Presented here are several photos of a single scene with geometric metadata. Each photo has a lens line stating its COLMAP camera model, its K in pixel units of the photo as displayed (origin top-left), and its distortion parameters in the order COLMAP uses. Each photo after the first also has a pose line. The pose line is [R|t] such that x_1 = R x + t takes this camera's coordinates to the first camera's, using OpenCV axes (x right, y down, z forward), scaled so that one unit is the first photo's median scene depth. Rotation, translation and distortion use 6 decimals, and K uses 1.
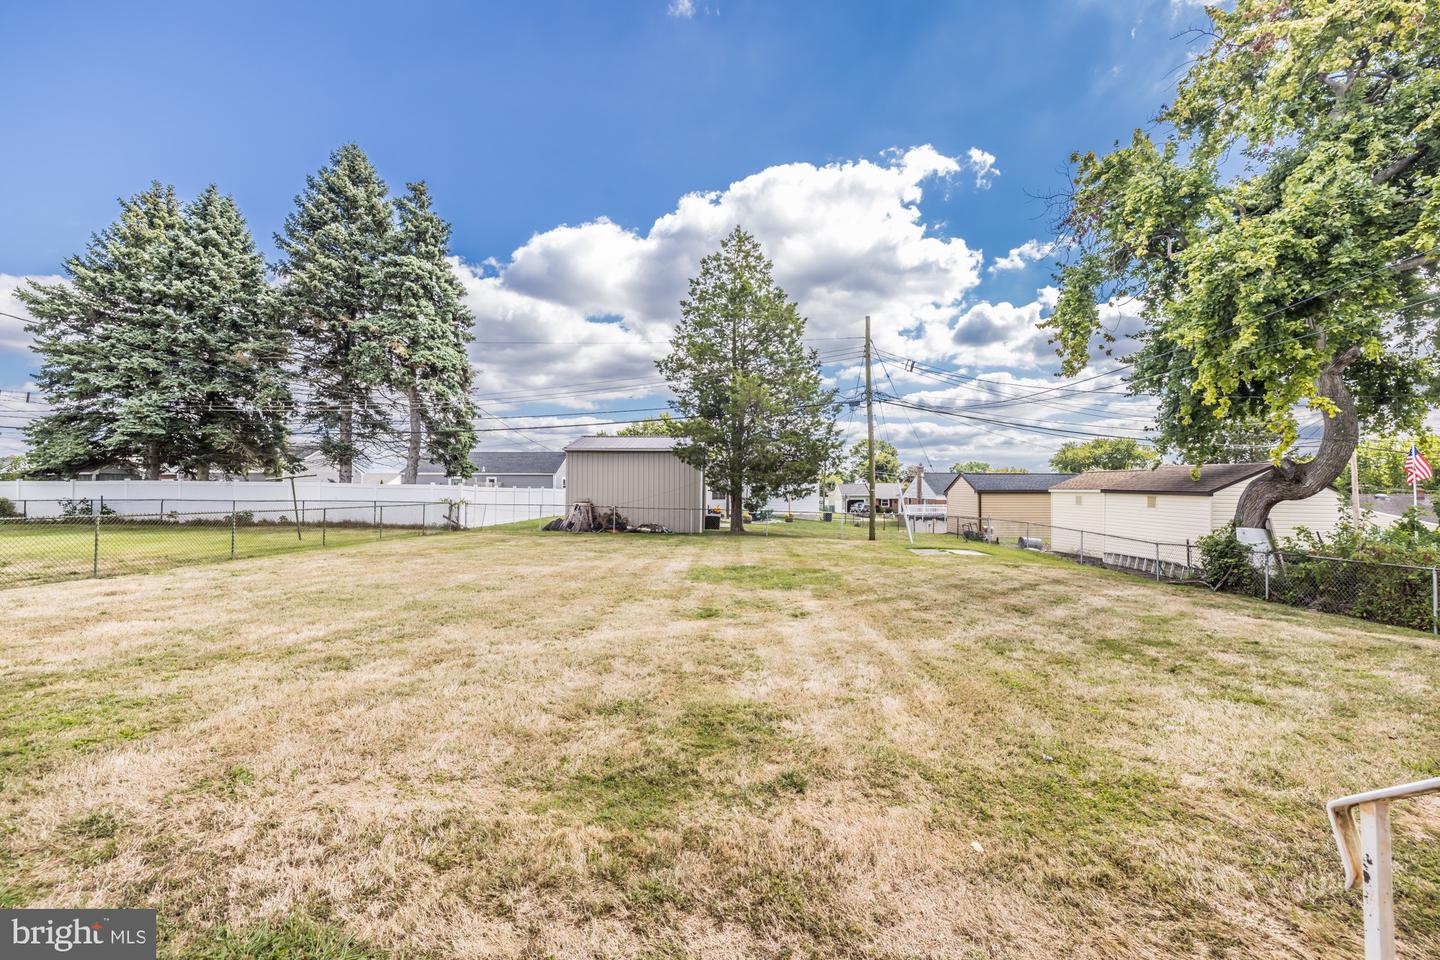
lens RADIAL K [[599.3, 0, 712.3], [0, 599.3, 468.0], [0, 0, 1]] dist [0.000352, -0.000065]
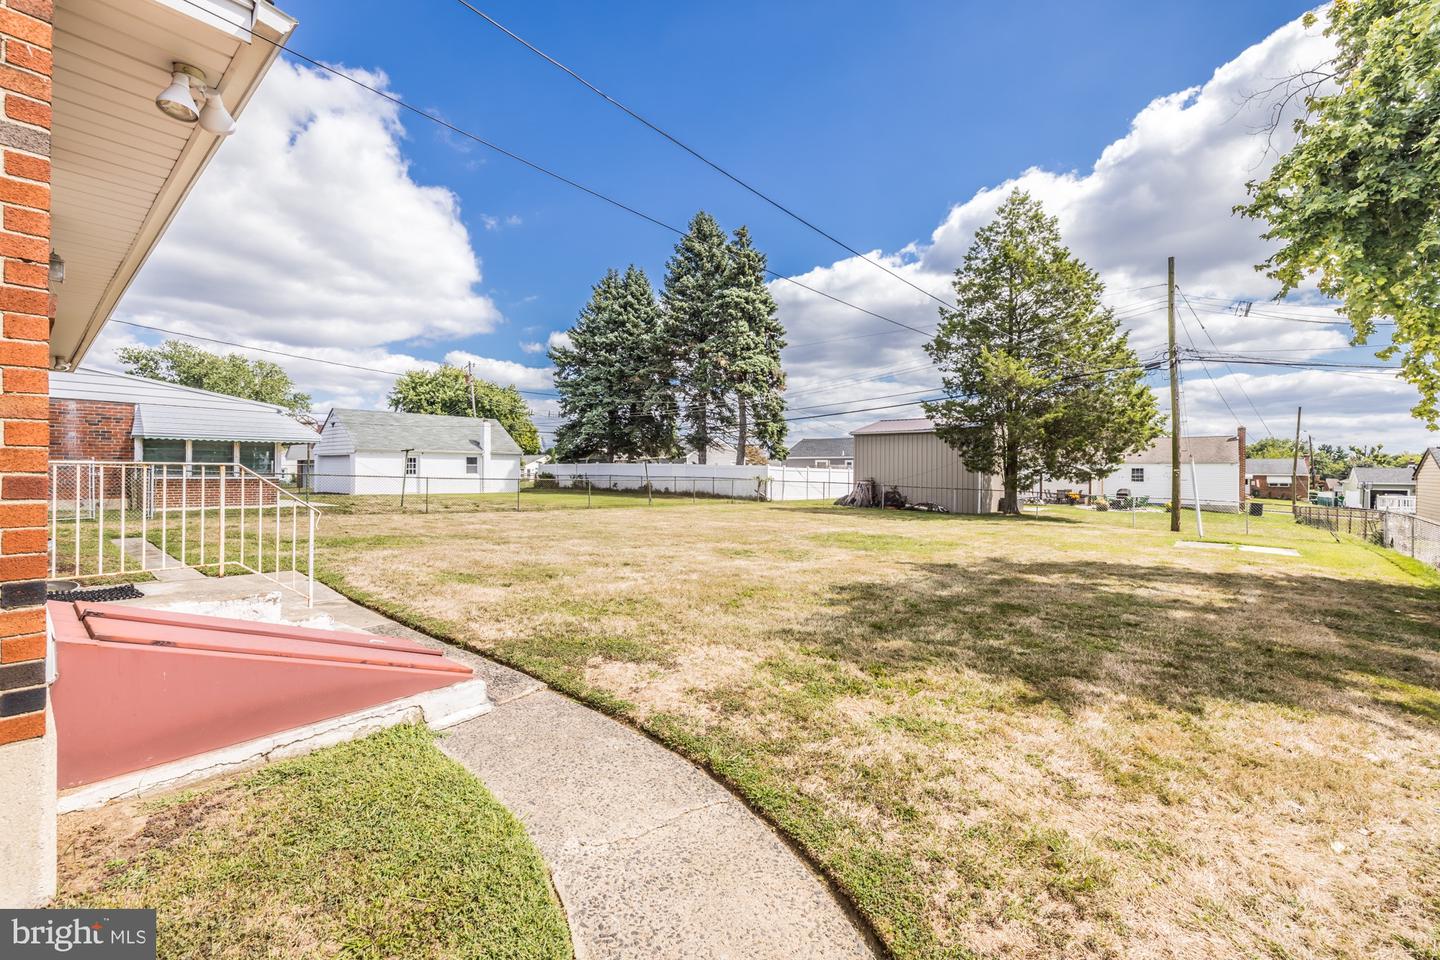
lens RADIAL K [[599.3, 0, 712.3], [0, 599.3, 468.0], [0, 0, 1]] dist [0.000352, -0.000065]
pose [[0.770890, 0.000355, -0.636968, 0.273857], [0.017326, 0.999618, 0.021526, 0.004737], [0.636732, -0.027630, 0.770590, -0.031966]]
